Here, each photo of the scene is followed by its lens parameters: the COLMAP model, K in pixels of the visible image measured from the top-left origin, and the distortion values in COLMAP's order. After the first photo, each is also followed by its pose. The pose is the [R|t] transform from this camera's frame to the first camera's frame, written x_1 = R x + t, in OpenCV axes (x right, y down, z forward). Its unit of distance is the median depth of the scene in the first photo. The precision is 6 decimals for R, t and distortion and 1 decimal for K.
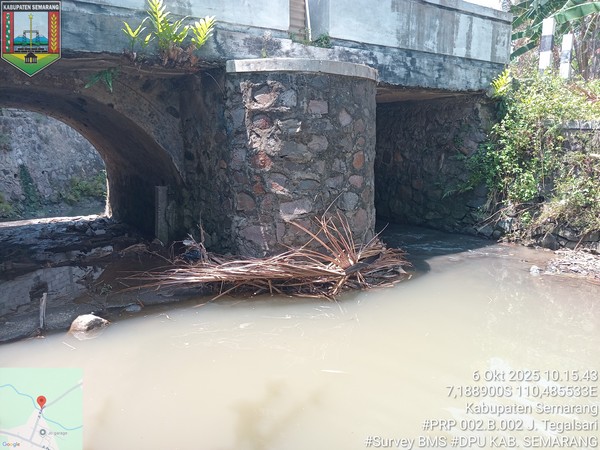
lens RADIAL K [[461.6, 0, 300.0], [0, 461.6, 225.0], [0, 0, 1]] dist [0.030766, -0.074620]
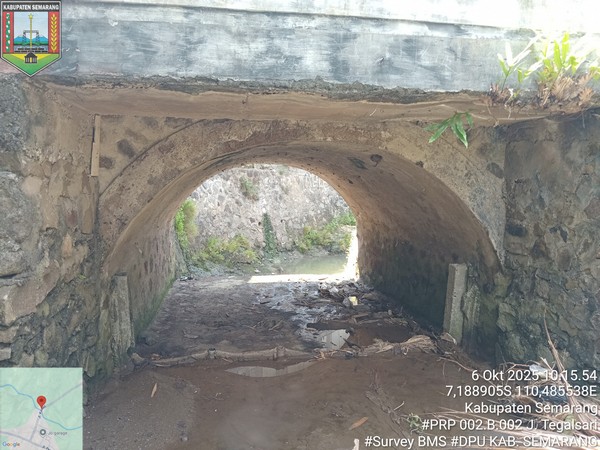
lens RADIAL K [[461.6, 0, 300.0], [0, 461.6, 225.0], [0, 0, 1]] dist [0.030766, -0.074620]
pose [[0.907390, 0.041778, -0.418209, -0.209504], [-0.083036, 0.993254, -0.080939, -0.061984], [0.412006, 0.108170, 0.904738, 0.184396]]
